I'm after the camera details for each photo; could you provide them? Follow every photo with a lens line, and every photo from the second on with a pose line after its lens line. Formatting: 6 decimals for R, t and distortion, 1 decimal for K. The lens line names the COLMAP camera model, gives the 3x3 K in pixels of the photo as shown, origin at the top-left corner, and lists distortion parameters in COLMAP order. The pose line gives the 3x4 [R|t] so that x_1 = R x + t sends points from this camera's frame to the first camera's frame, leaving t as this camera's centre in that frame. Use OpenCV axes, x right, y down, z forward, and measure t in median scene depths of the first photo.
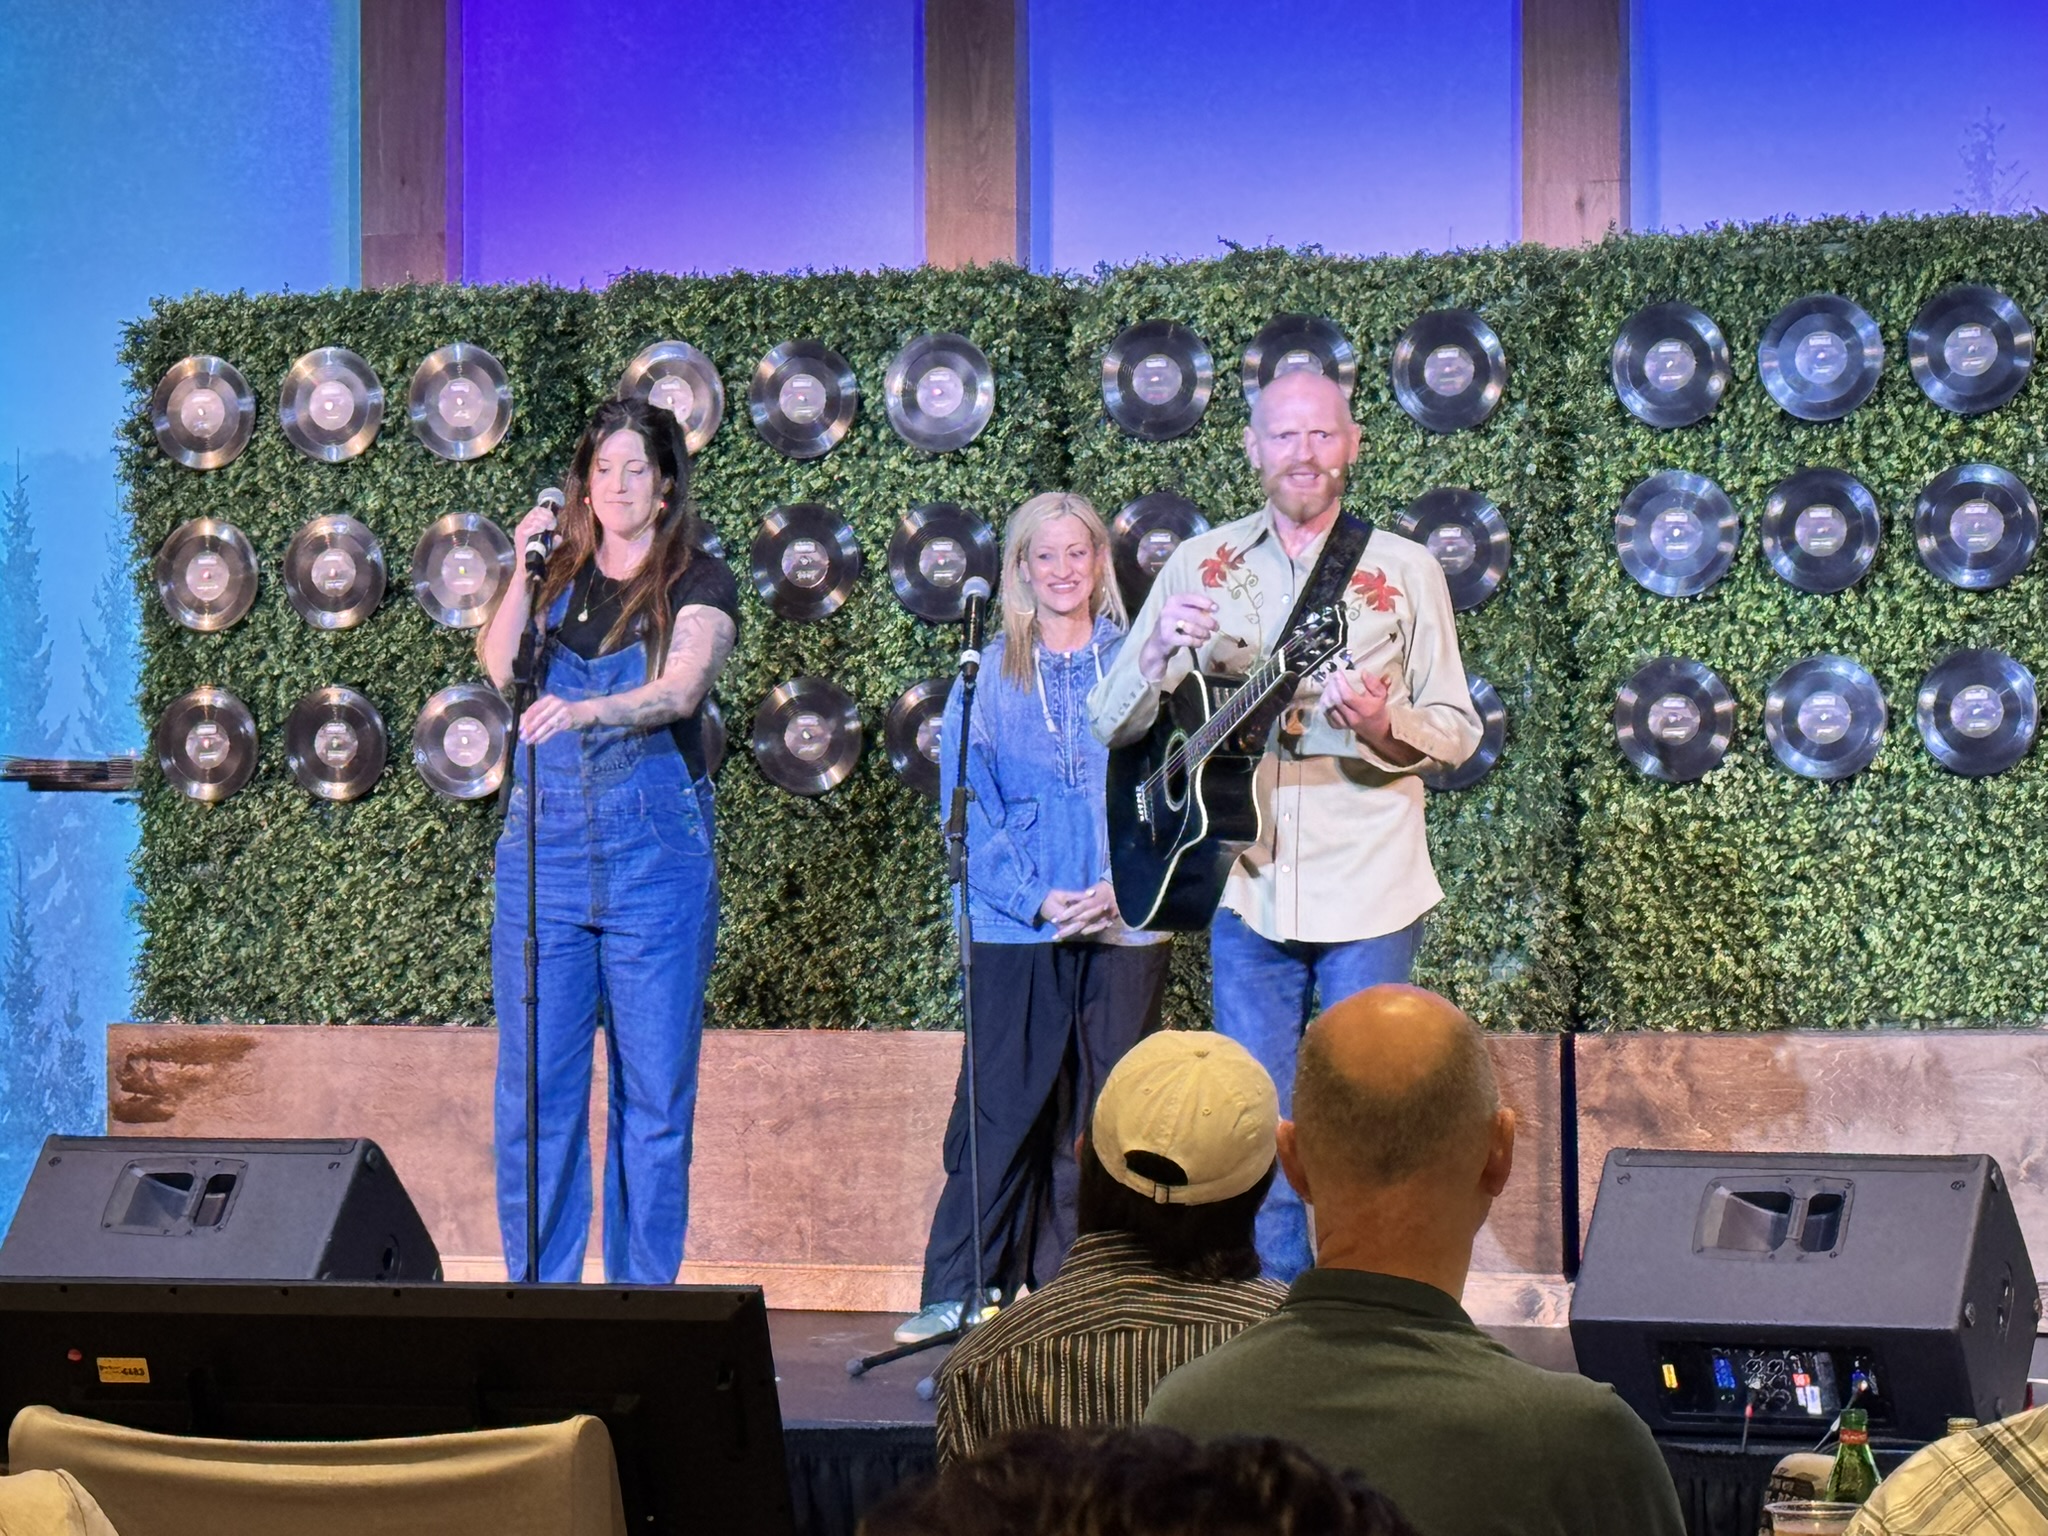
lens RADIAL K [[6469.4, 0, 1019.1], [0, 6469.4, 766.4], [0, 0, 1]] dist [0.159027, 0.000000]
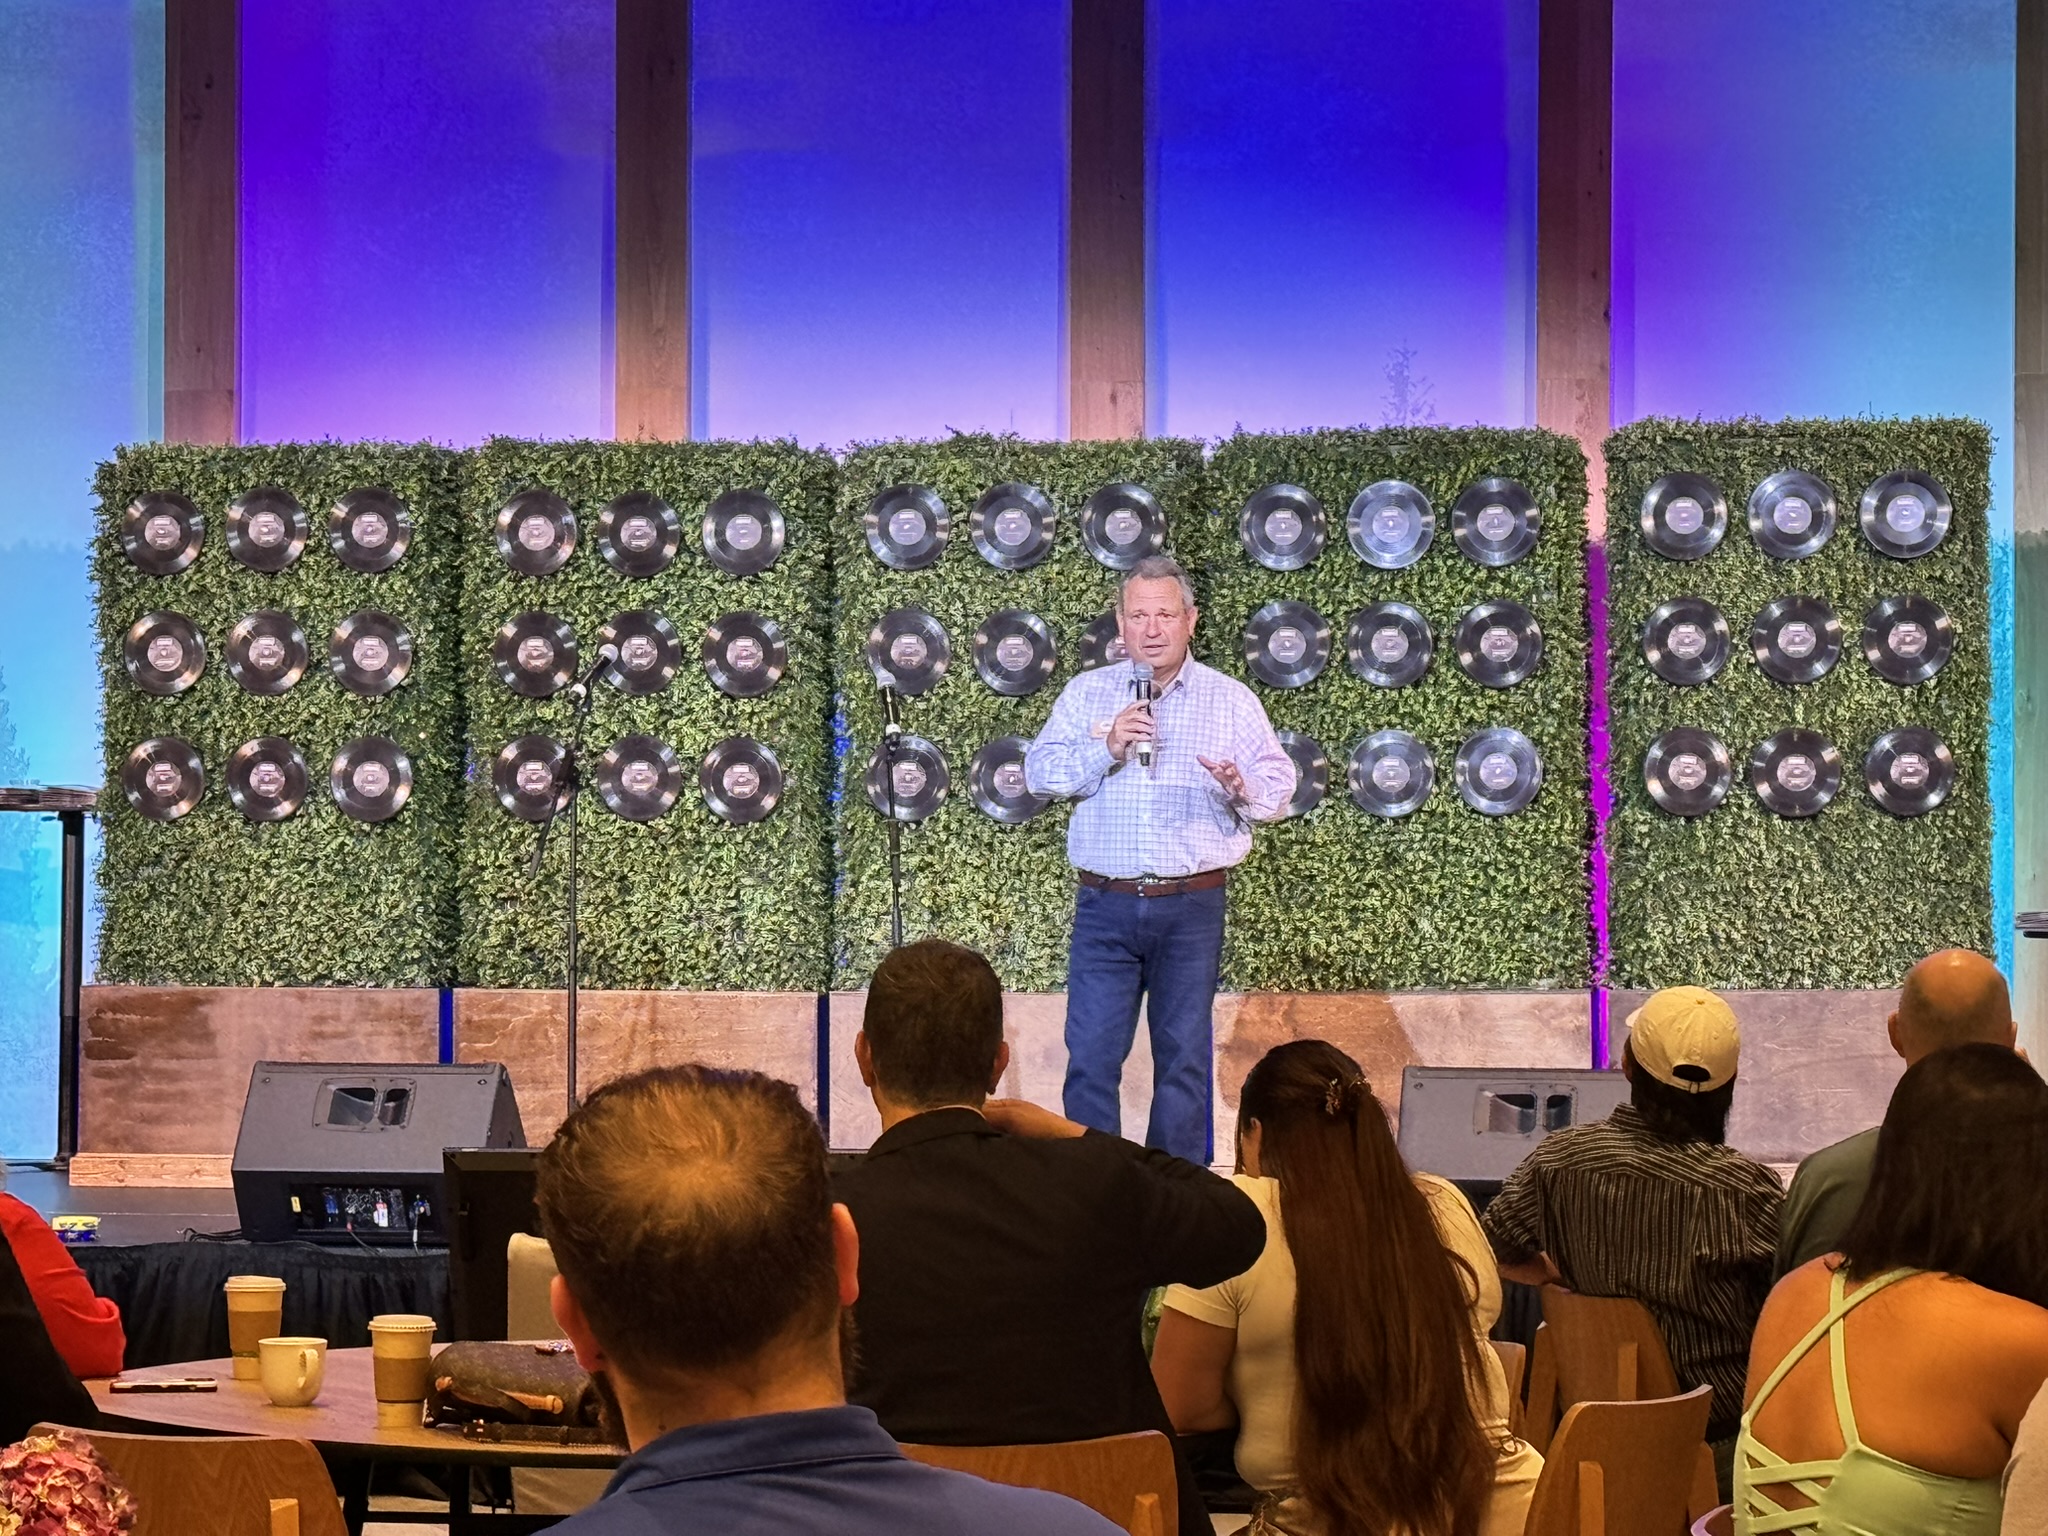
lens RADIAL K [[5781.1, 0, 1016.3], [0, 5781.1, 786.7], [0, 0, 1]] dist [0.143497, 0.000000]
pose [[0.974331, 0.009792, 0.224908, -0.231357], [-0.010246, 0.999947, 0.000852, -0.004647], [-0.224887, -0.003135, 0.974380, -0.221056]]
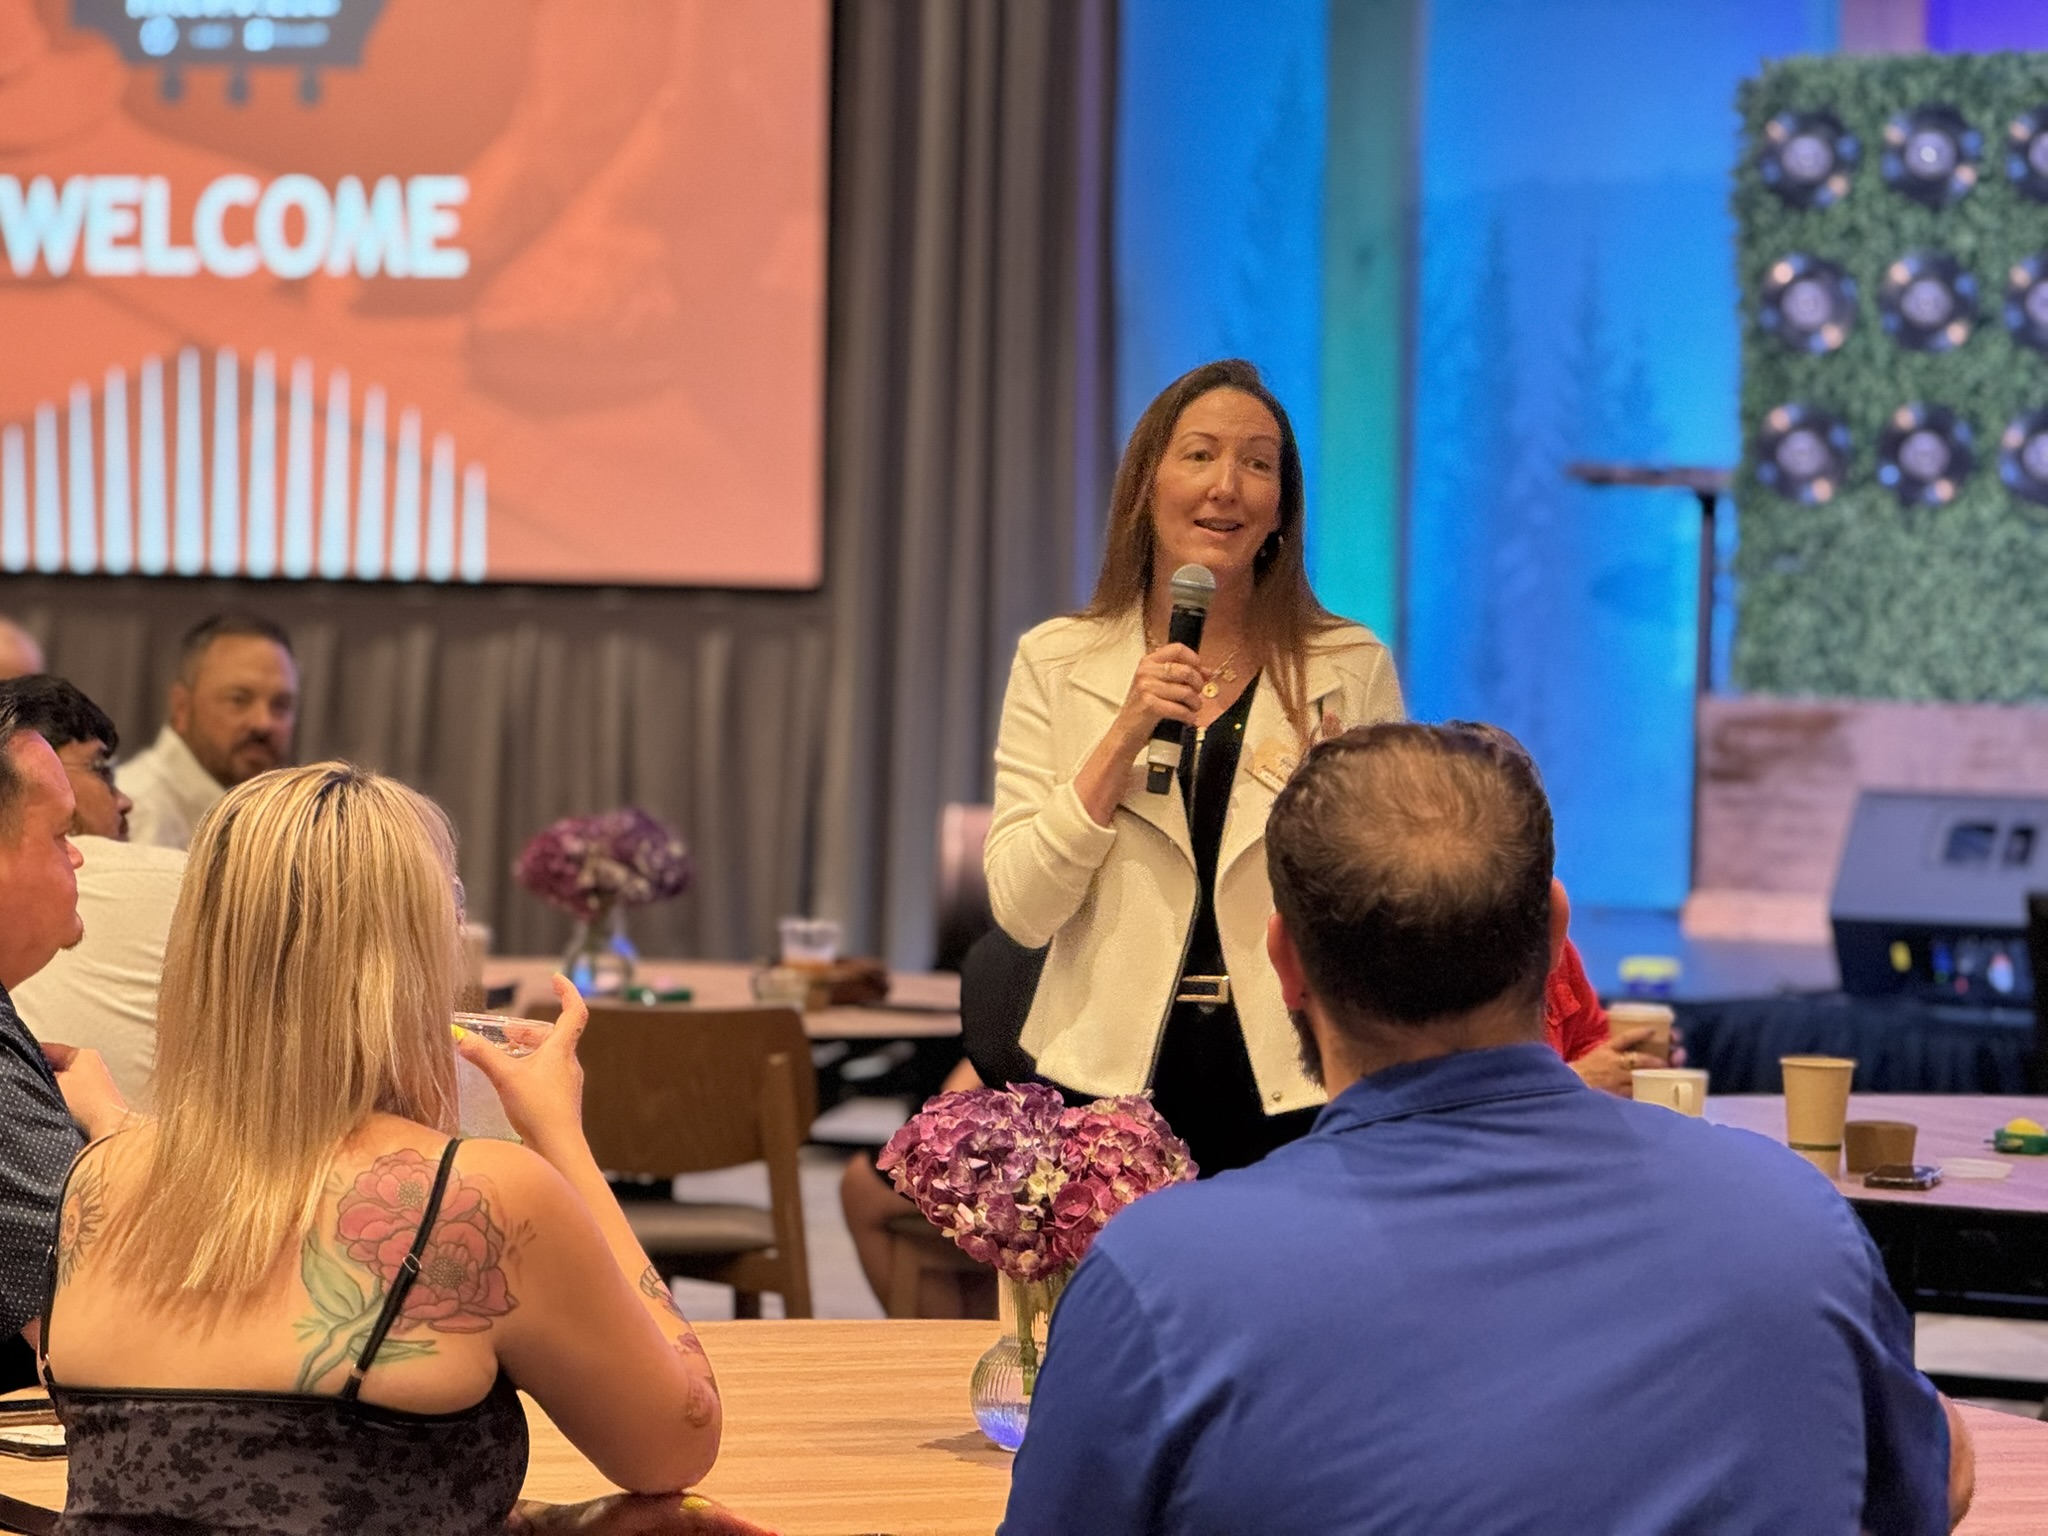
lens RADIAL K [[7308.7, 0, 971.6], [0, 7308.7, 848.8], [0, 0, 1]] dist [0.198254, 0.000000]
pose [[0.997341, 0.026390, -0.067924, -0.187628], [-0.022547, 0.998134, 0.056739, -0.003955], [0.069295, -0.055057, 0.996076, -0.300575]]
